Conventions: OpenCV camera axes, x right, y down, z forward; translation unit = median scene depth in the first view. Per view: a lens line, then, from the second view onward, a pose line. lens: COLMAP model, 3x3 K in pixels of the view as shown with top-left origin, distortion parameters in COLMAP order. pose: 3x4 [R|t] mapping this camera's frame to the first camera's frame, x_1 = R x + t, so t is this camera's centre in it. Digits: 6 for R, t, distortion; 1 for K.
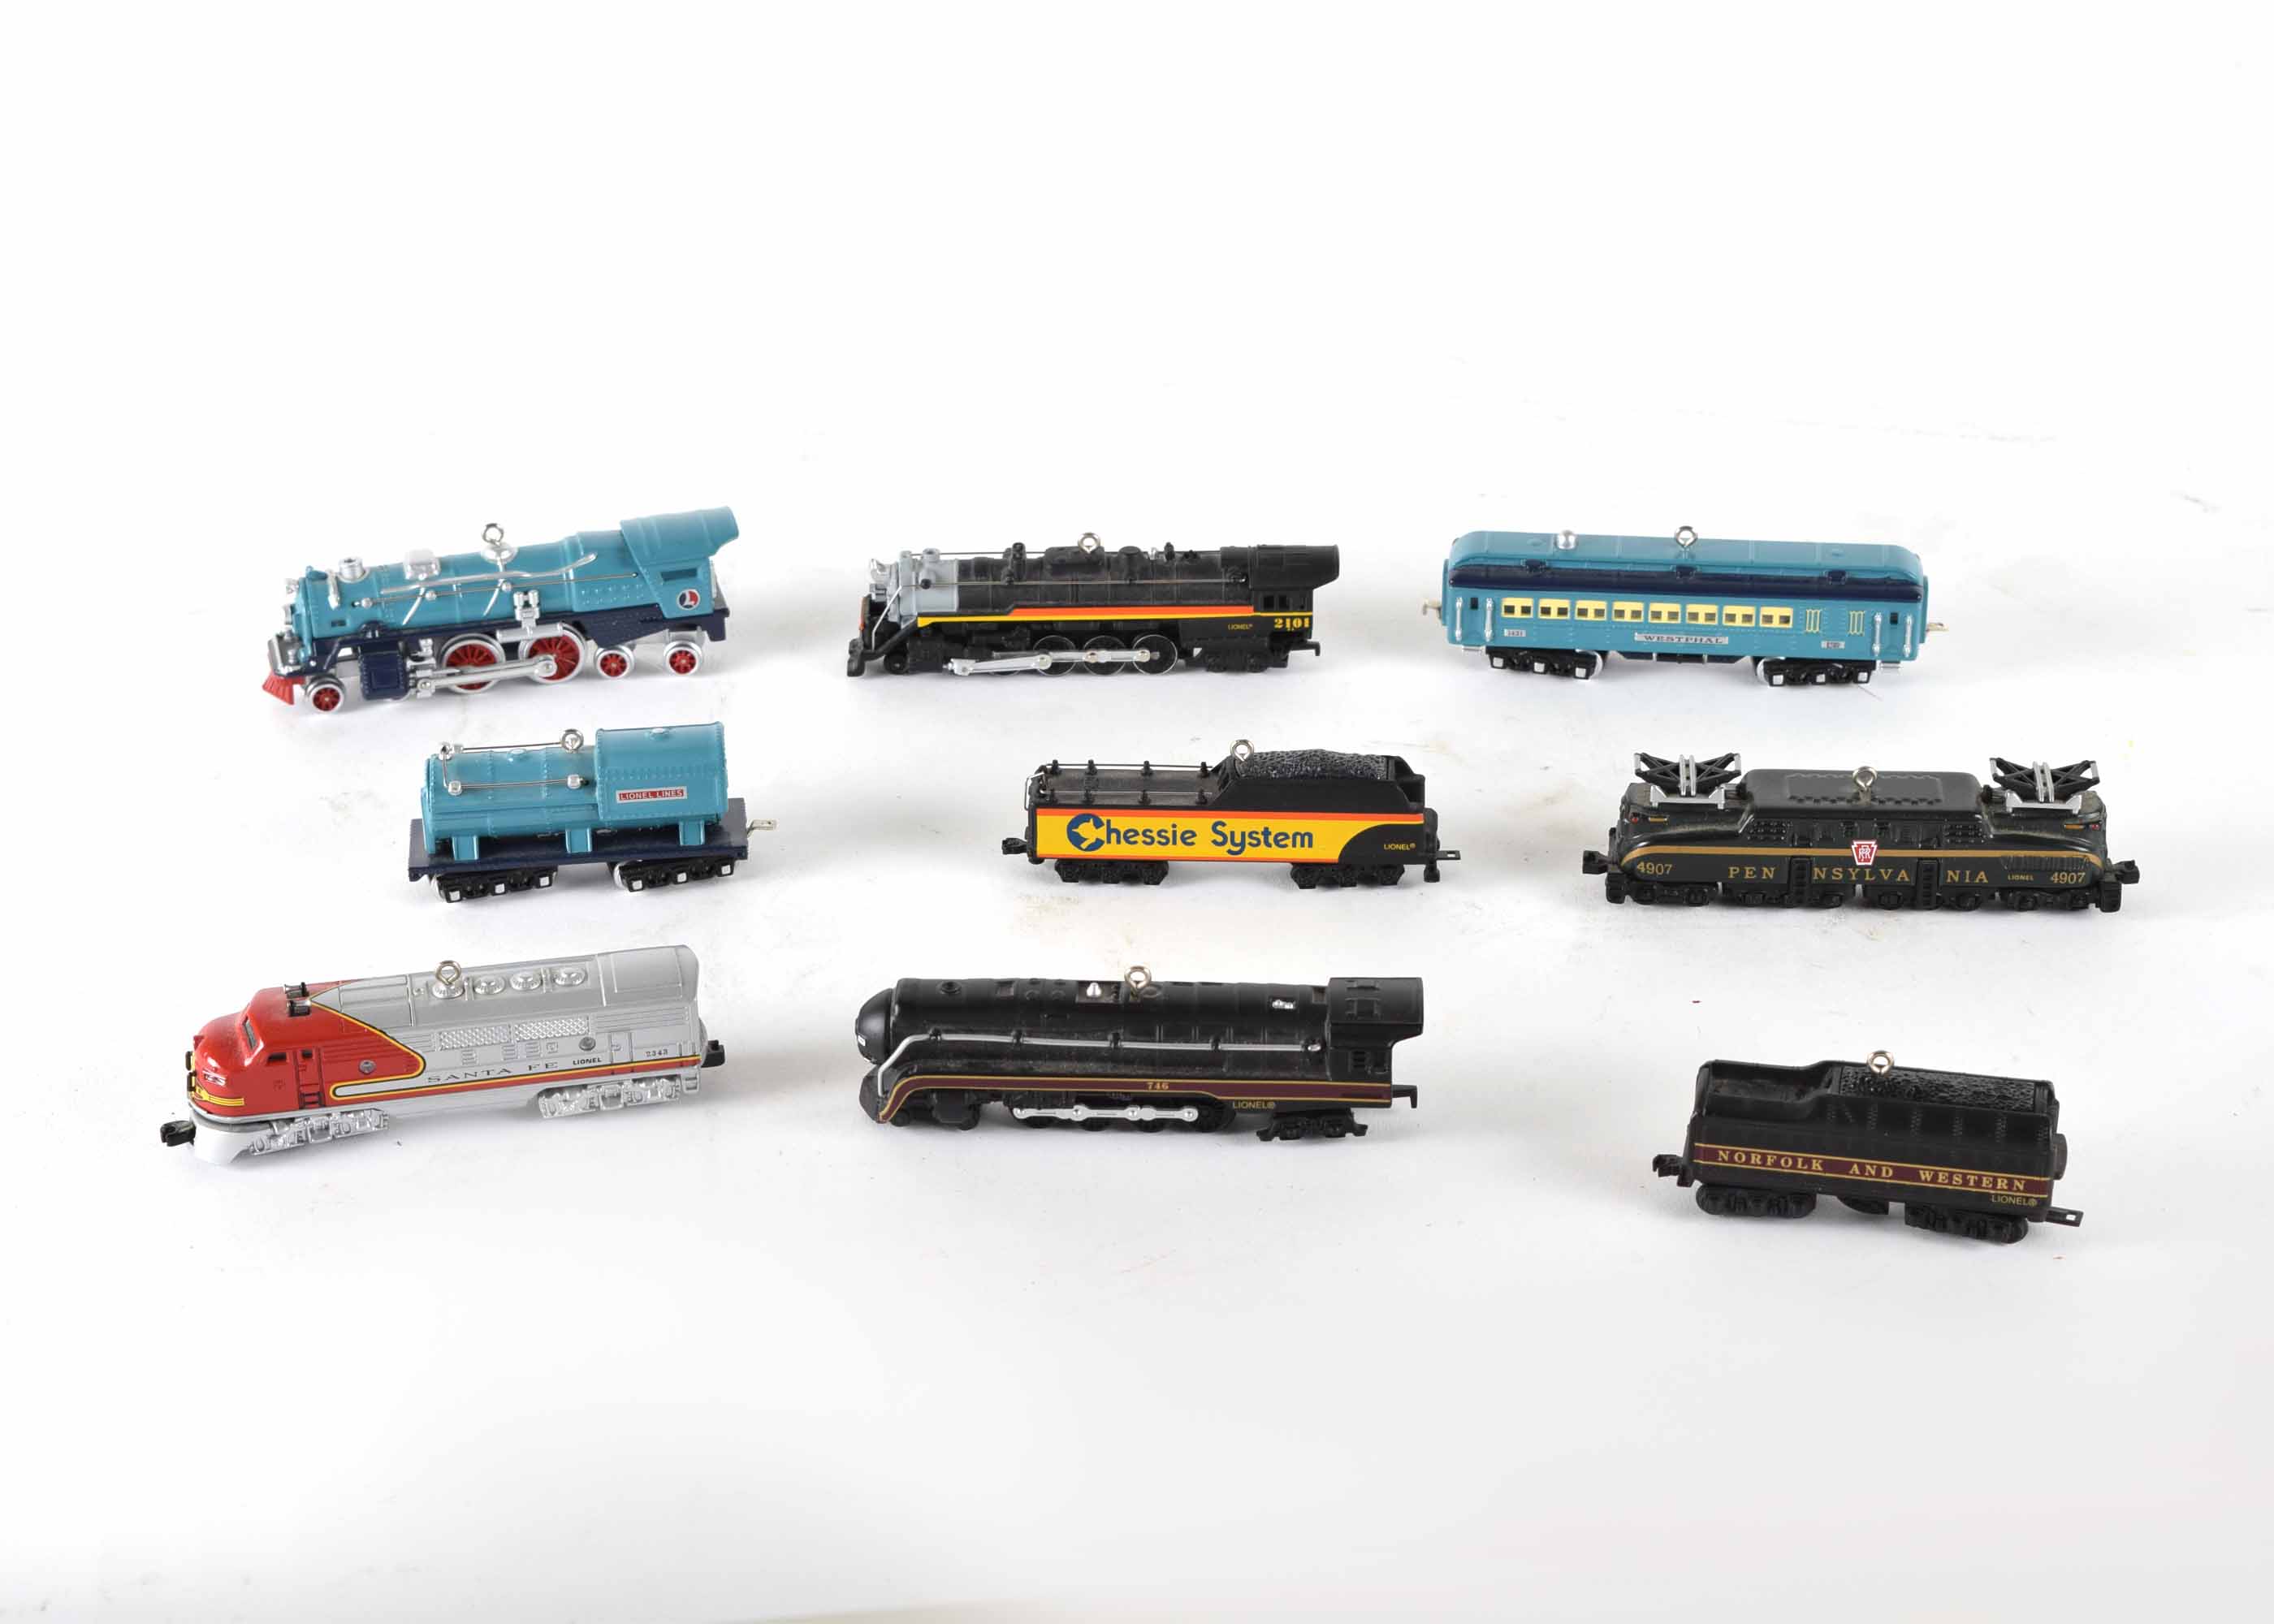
lens RADIAL K [[5436.0, 0, 1129.3], [0, 5436.0, 806.6], [0, 0, 1]] dist [0.192621, 0.000000]
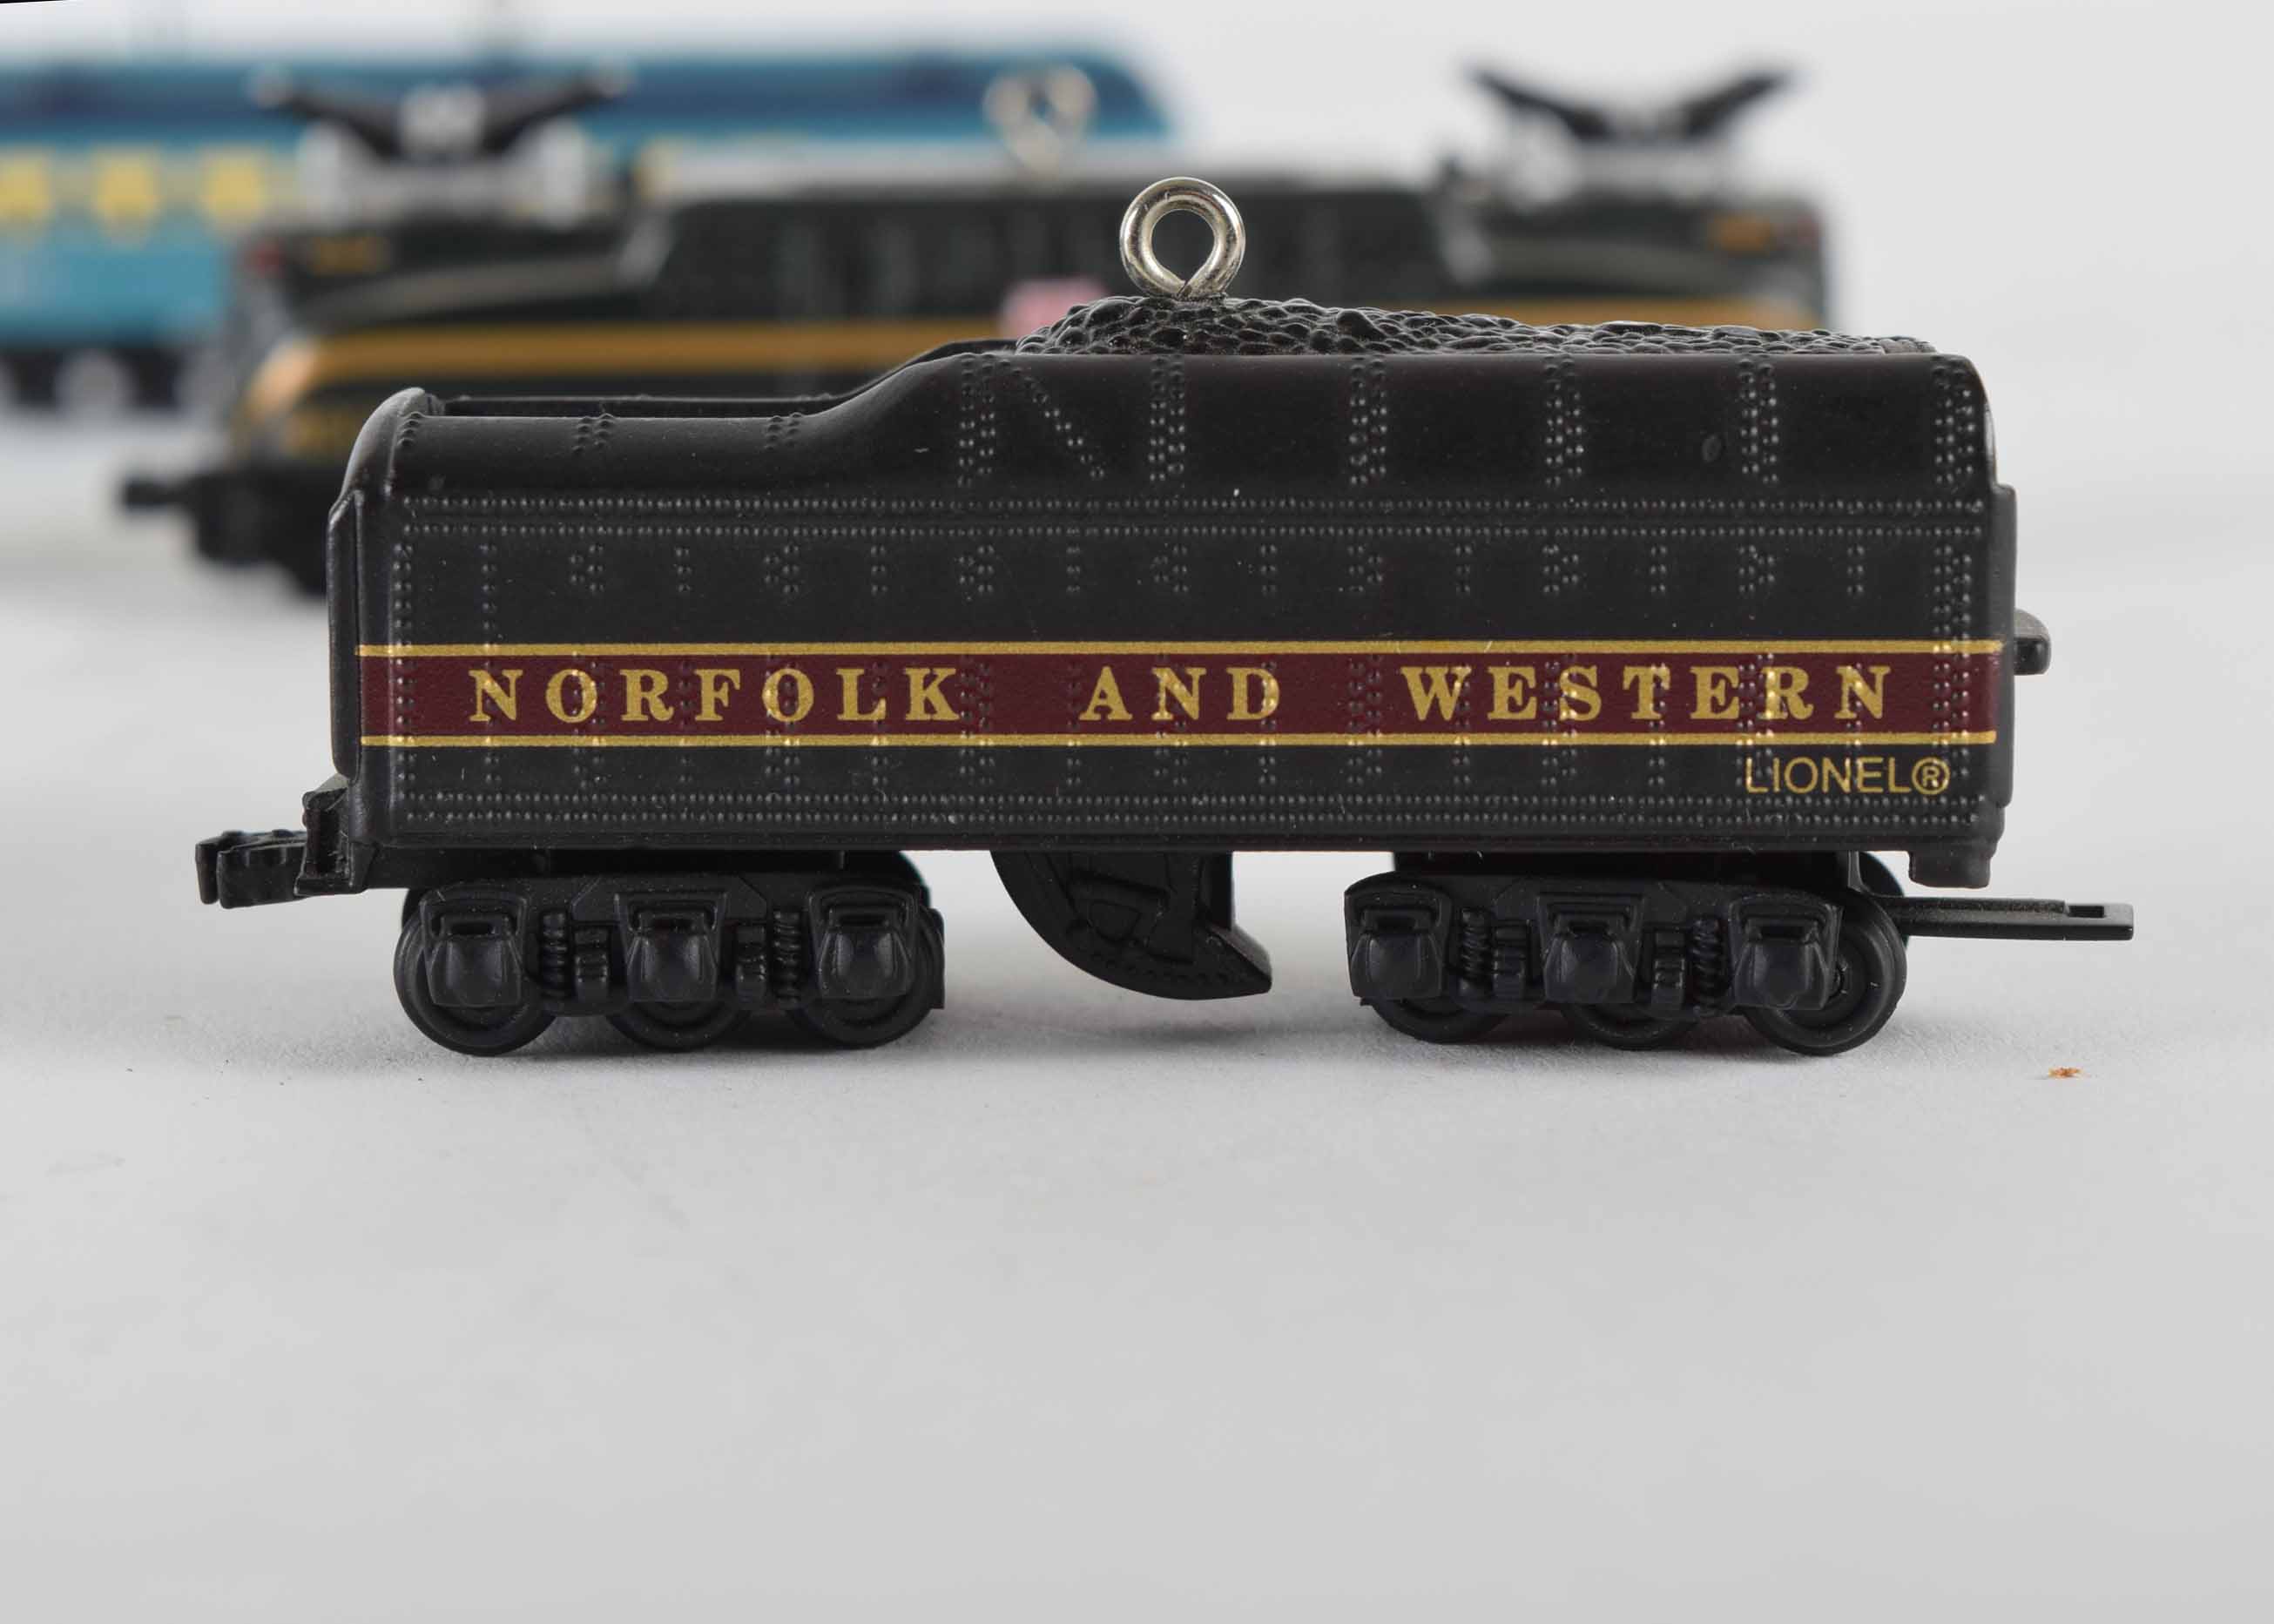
lens RADIAL K [[5436.0, 0, 1142.9], [0, 5436.0, 820.4], [0, 0, 1]] dist [0.192621, 0.000000]
pose [[0.986882, -0.022399, 0.159882, 0.099889], [0.074355, 0.942104, -0.326974, 0.140389], [-0.143301, 0.334573, 0.931411, 0.800781]]
